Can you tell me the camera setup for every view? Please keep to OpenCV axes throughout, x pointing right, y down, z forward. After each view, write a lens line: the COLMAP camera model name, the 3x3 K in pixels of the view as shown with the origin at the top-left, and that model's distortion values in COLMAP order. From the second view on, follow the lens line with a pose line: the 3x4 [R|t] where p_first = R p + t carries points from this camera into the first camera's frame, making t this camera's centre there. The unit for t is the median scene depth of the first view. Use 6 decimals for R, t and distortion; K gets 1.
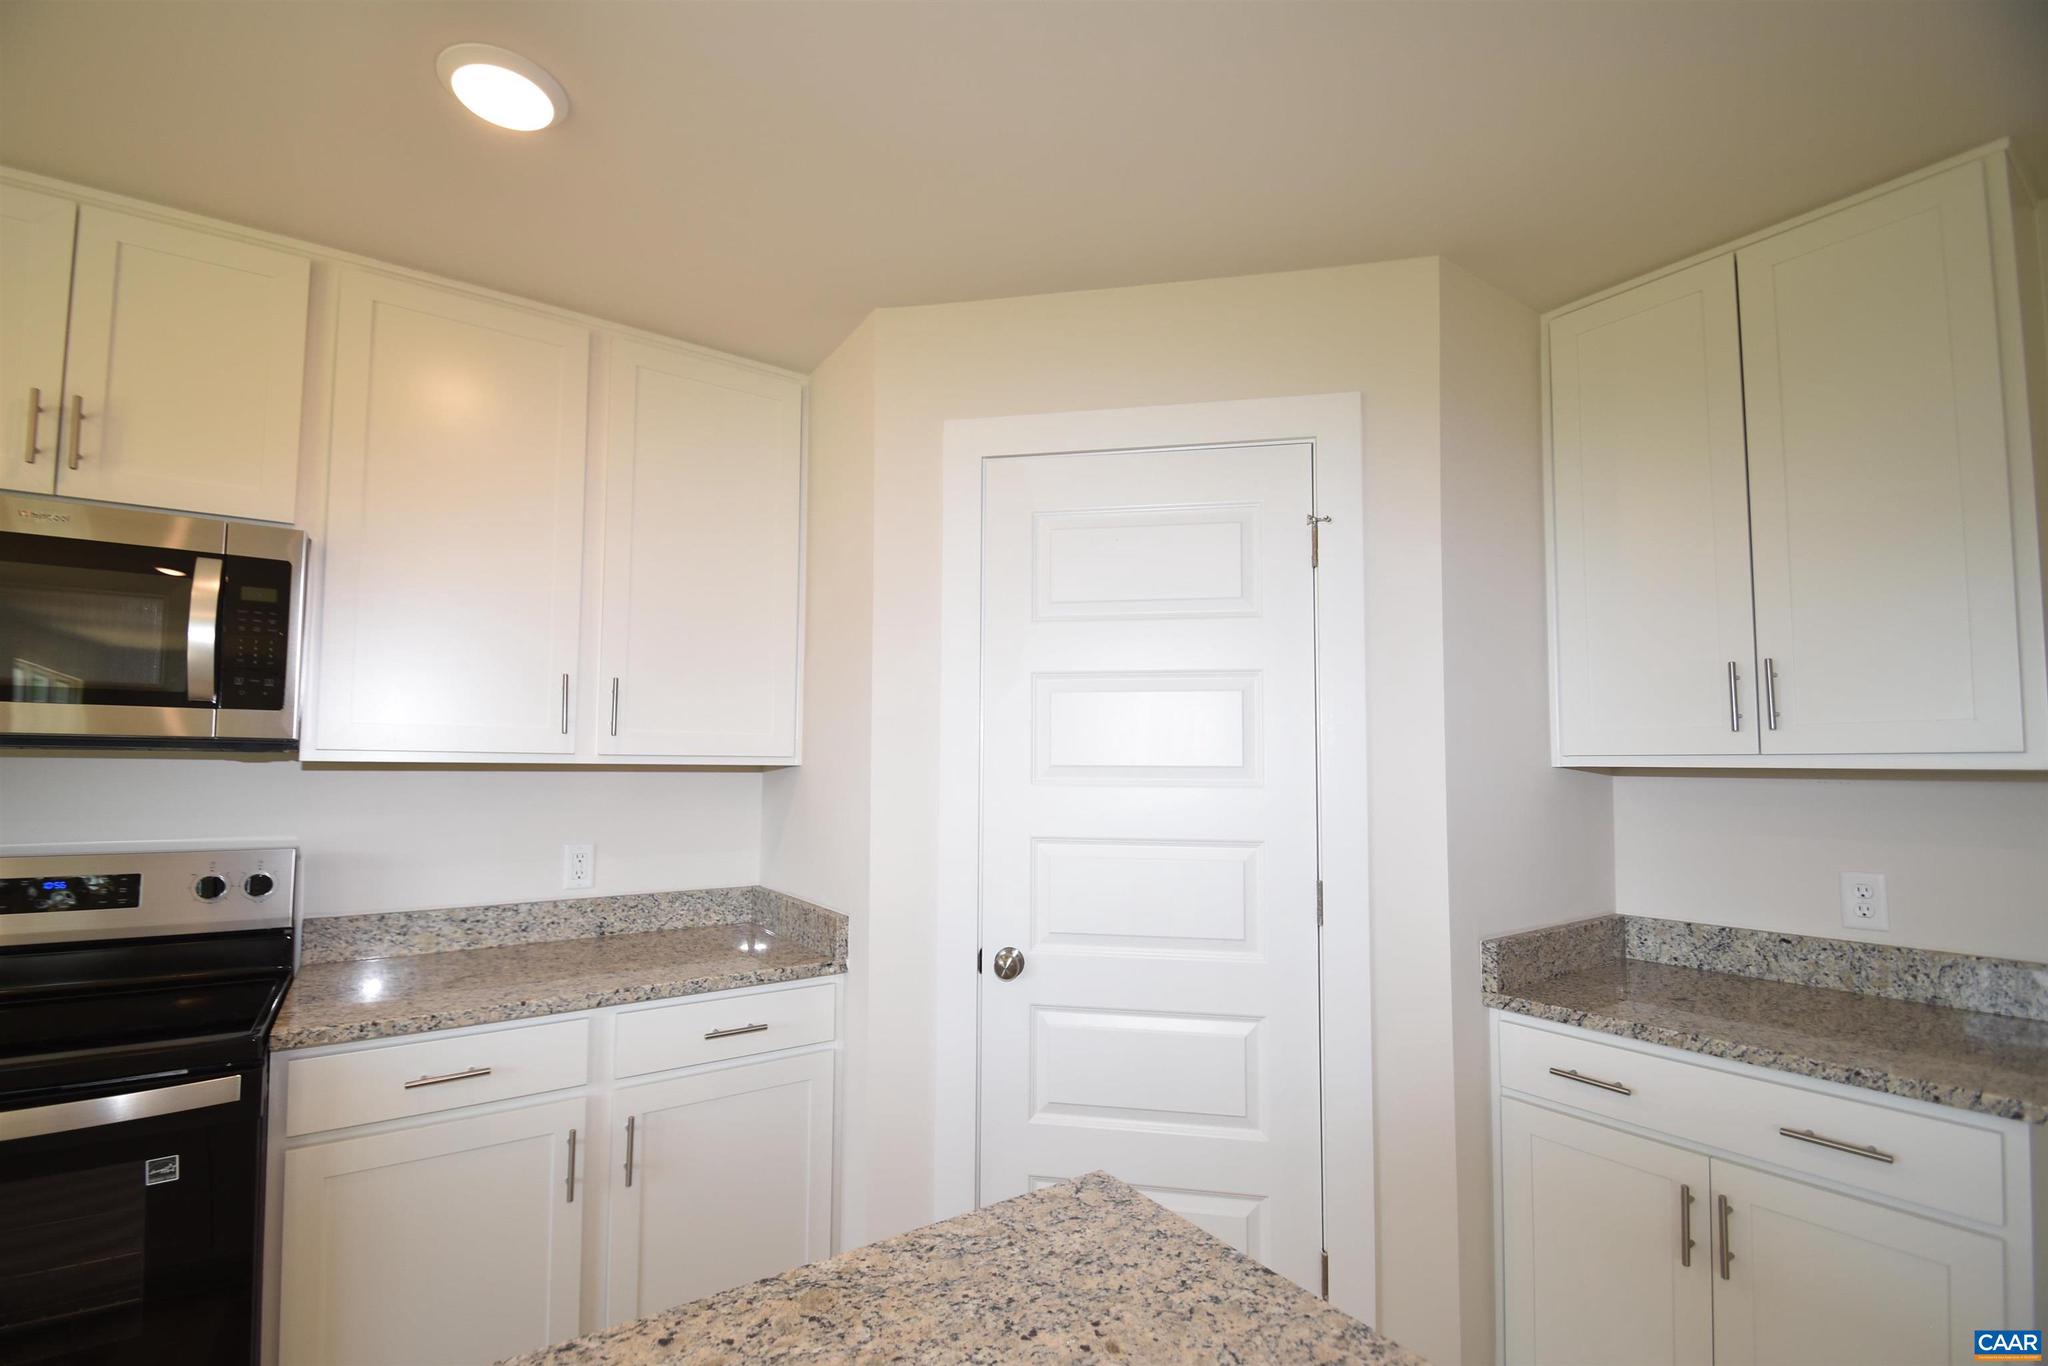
lens RADIAL K [[899.4, 0, 1003.1], [0, 899.4, 704.8], [0, 0, 1]] dist [0.023217, -0.022724]
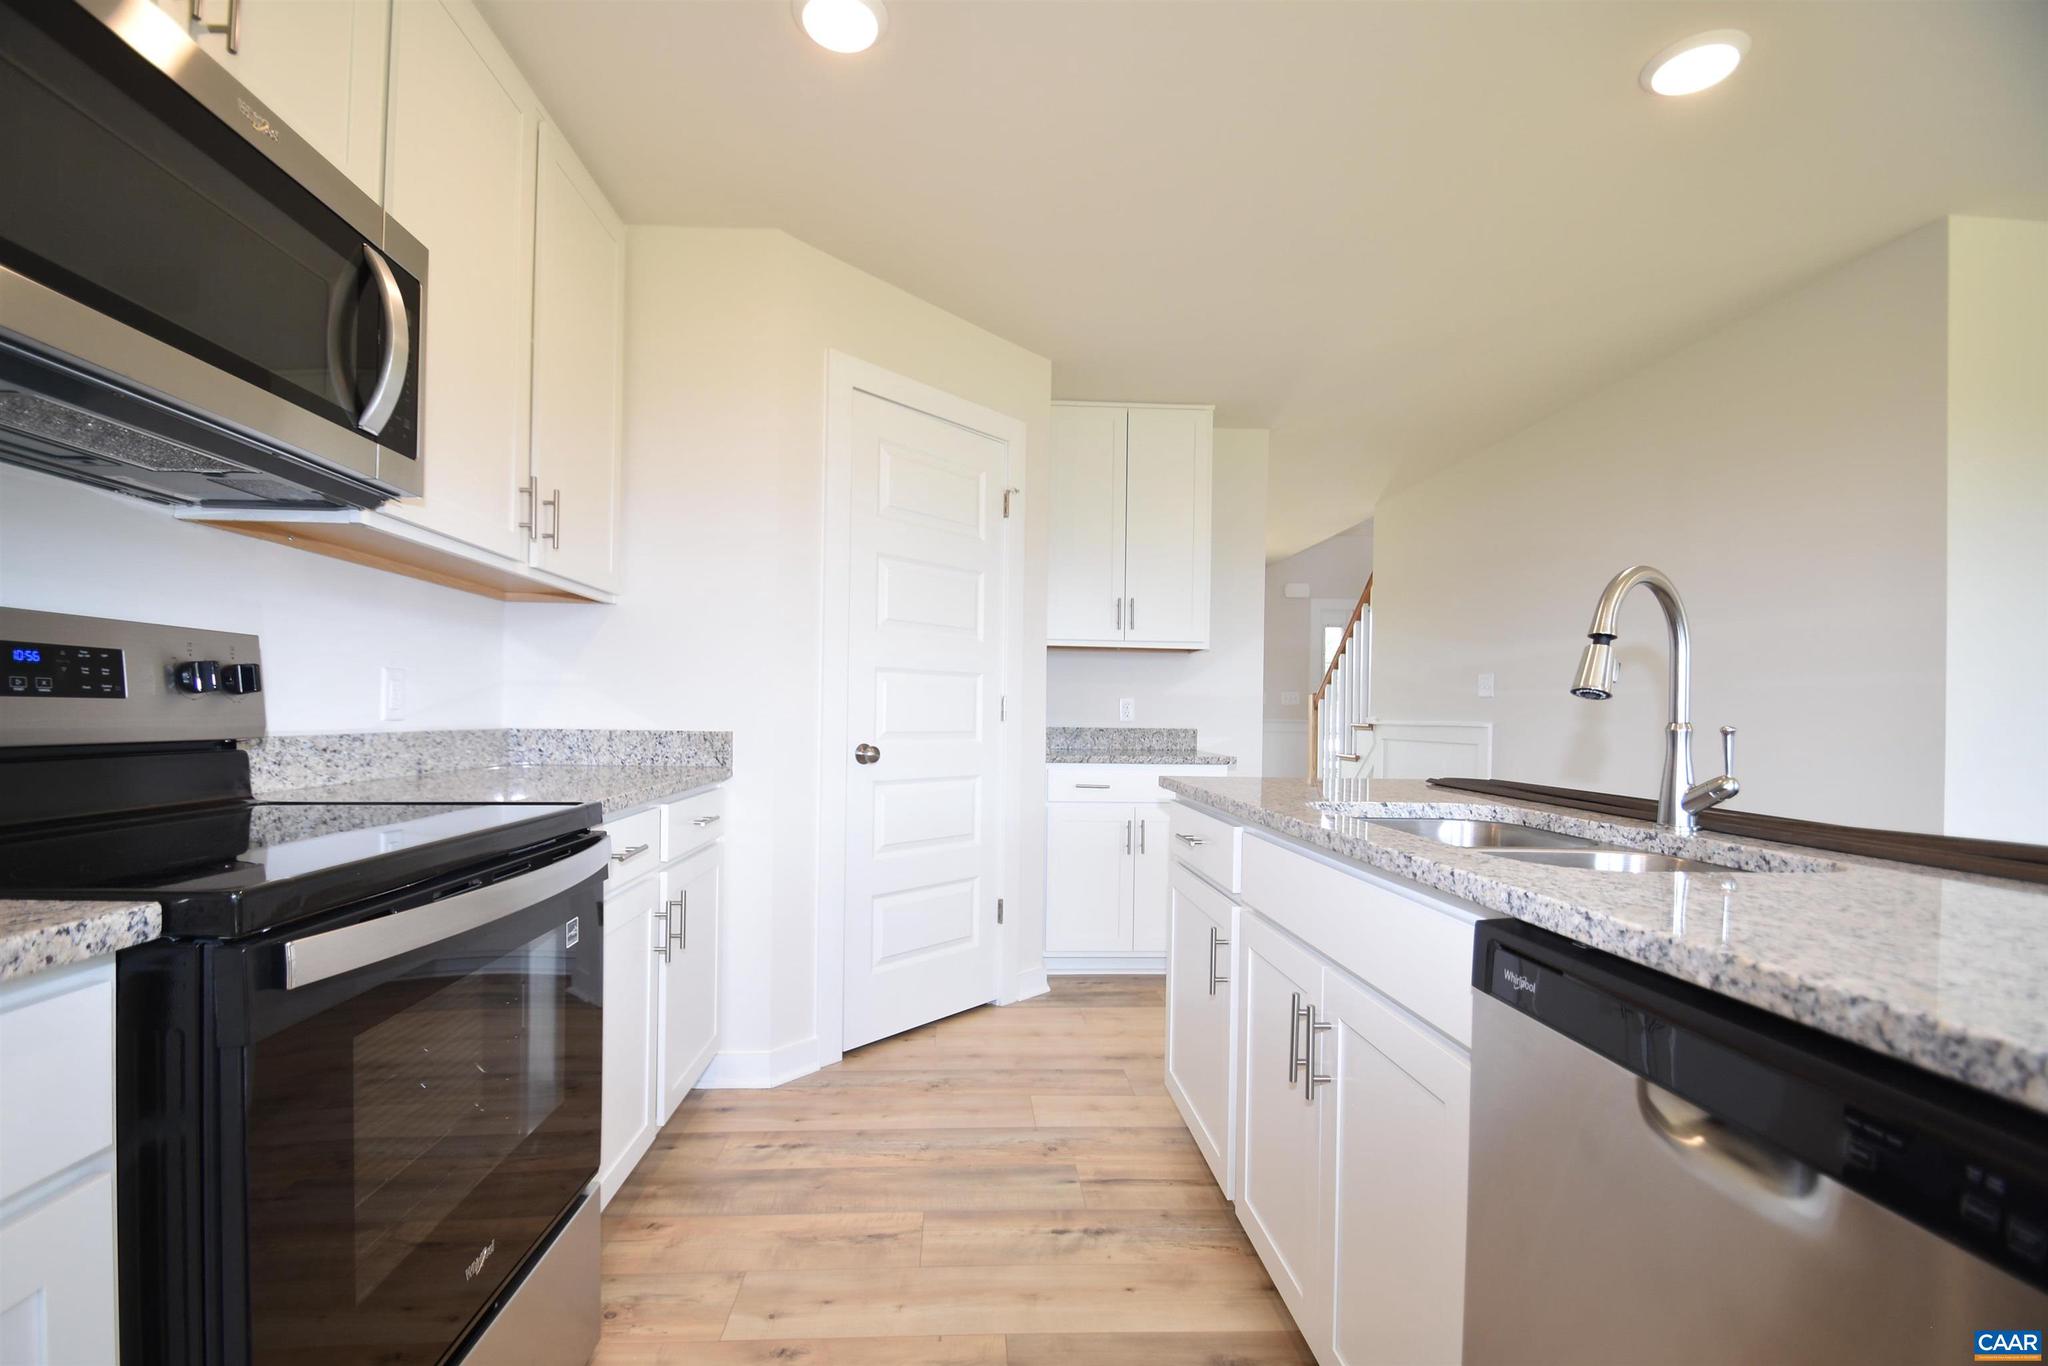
lens RADIAL K [[899.4, 0, 1003.1], [0, 899.4, 704.8], [0, 0, 1]] dist [0.023217, -0.022724]
pose [[0.519786, 0.009316, 0.854246, -1.042577], [-0.066249, 0.997369, 0.029435, 0.144914], [-0.851724, -0.071893, 0.519035, 0.076500]]
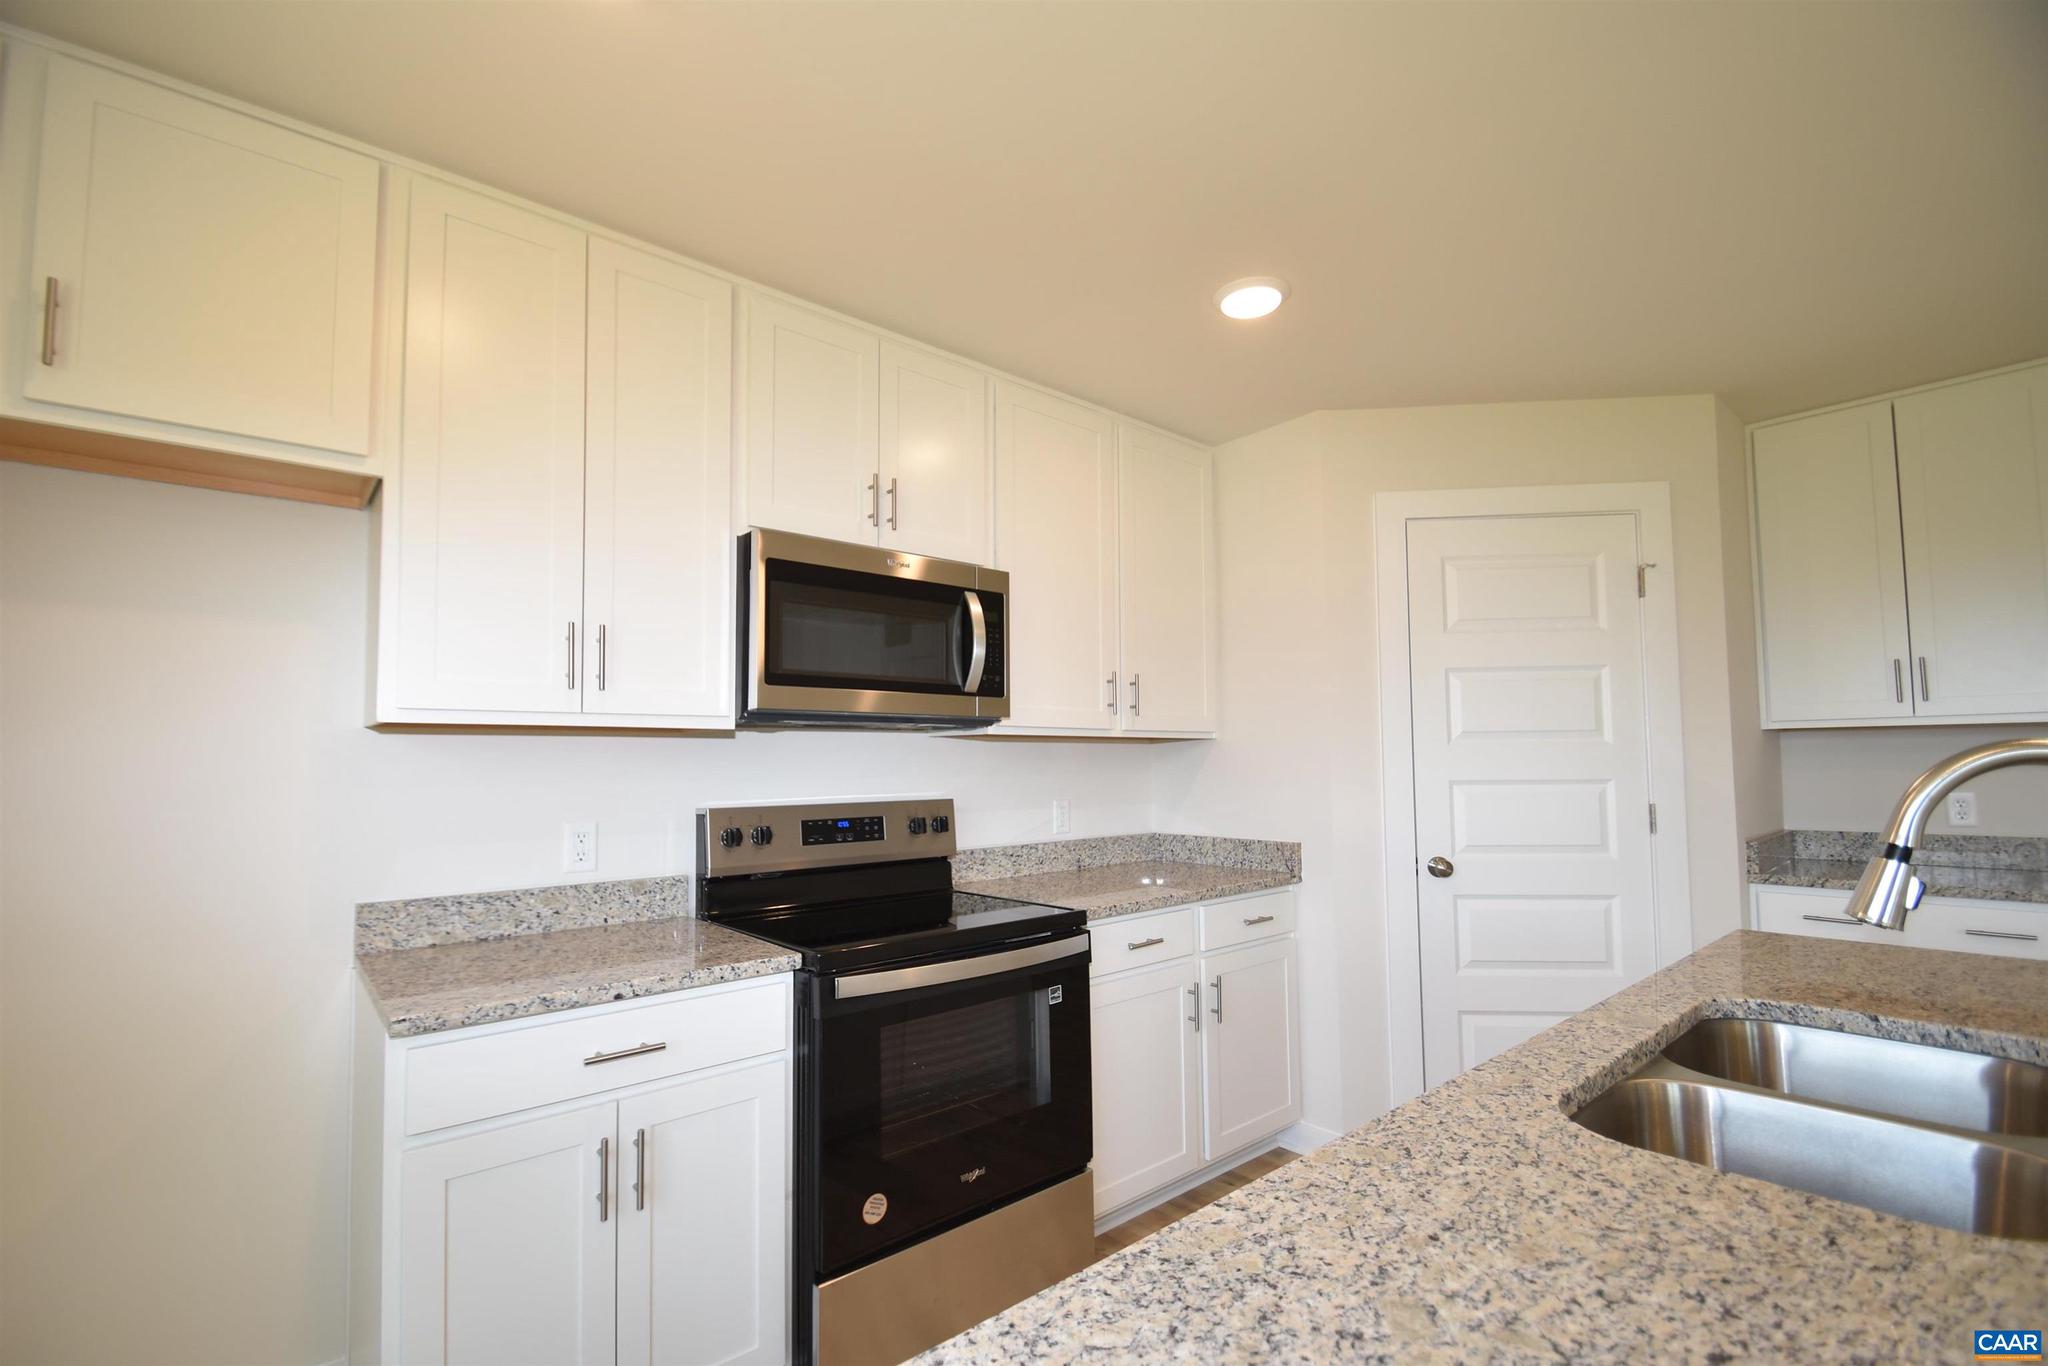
lens RADIAL K [[914.5, 0, 1011.5], [0, 914.5, 700.3], [0, 0, 1]] dist [0.041548, -0.025670]
pose [[0.992362, -0.009643, 0.122985, -0.818234], [0.009958, 0.999949, -0.001952, 0.011689], [-0.122960, 0.003162, 0.992407, -0.377143]]
